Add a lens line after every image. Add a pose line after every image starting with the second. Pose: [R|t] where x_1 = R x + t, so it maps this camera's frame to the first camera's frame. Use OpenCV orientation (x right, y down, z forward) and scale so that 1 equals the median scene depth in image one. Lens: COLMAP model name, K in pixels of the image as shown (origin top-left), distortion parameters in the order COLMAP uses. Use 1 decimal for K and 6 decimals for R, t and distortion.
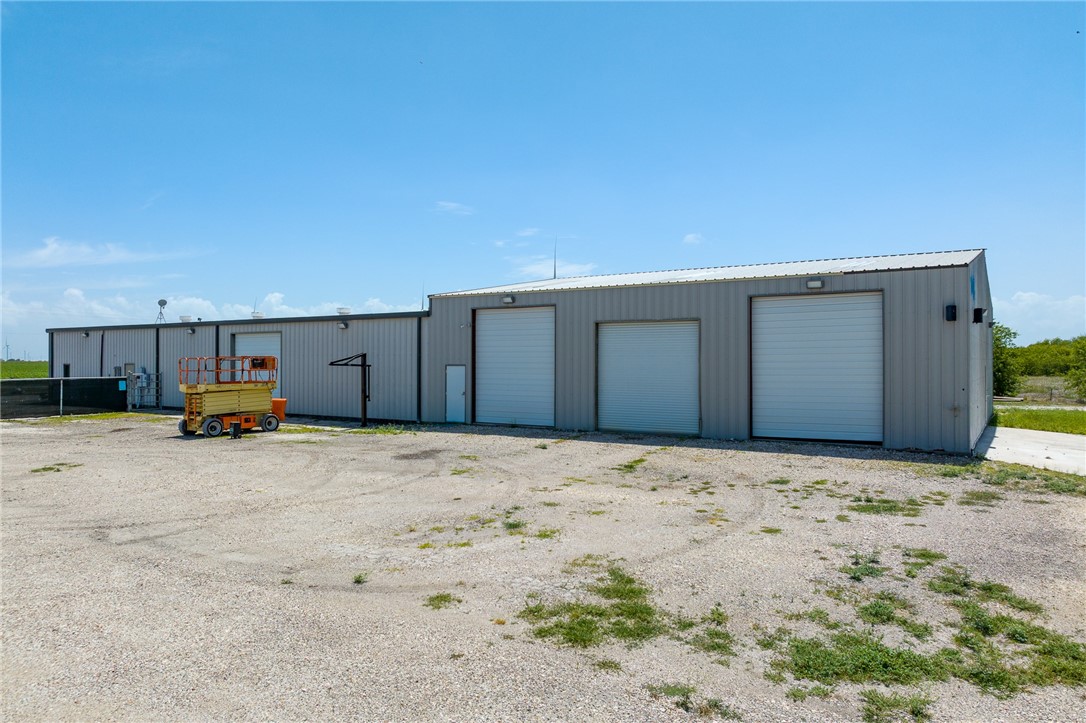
lens RADIAL K [[763.7, 0, 544.1], [0, 763.7, 340.2], [0, 0, 1]] dist [-0.006523, 0.005415]
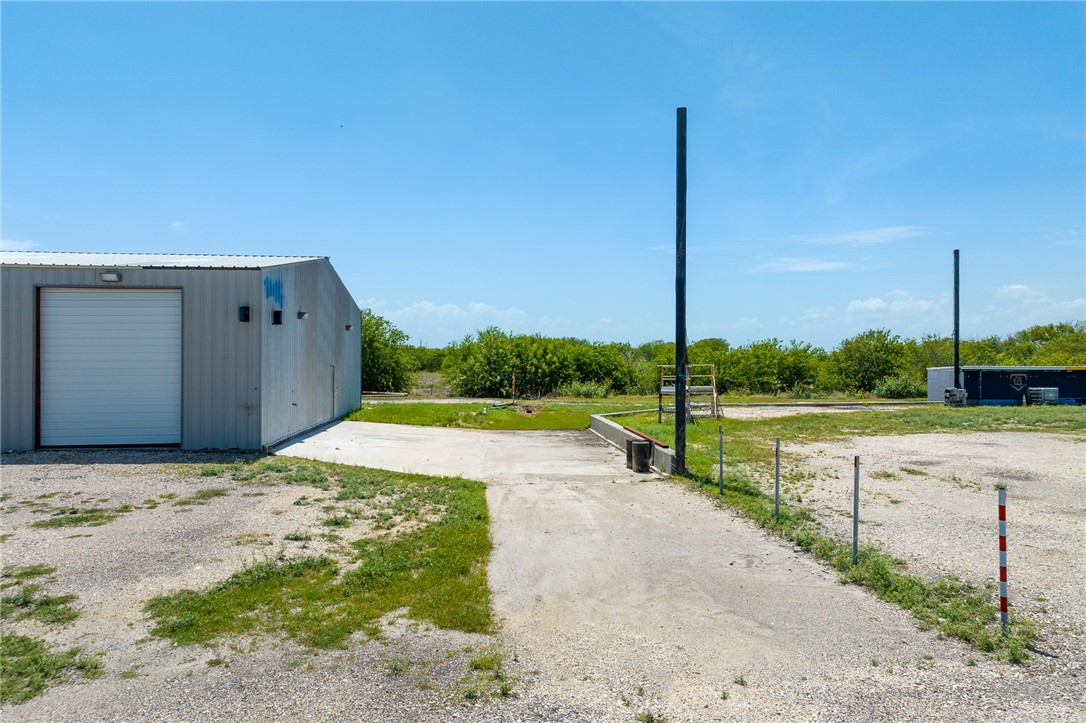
lens RADIAL K [[763.7, 0, 544.1], [0, 763.7, 340.2], [0, 0, 1]] dist [-0.006523, 0.005415]
pose [[0.783982, 0.018329, 0.620512, 0.145083], [-0.019334, 0.999800, -0.005105, -0.001954], [-0.620482, -0.007995, 0.784180, -0.036112]]
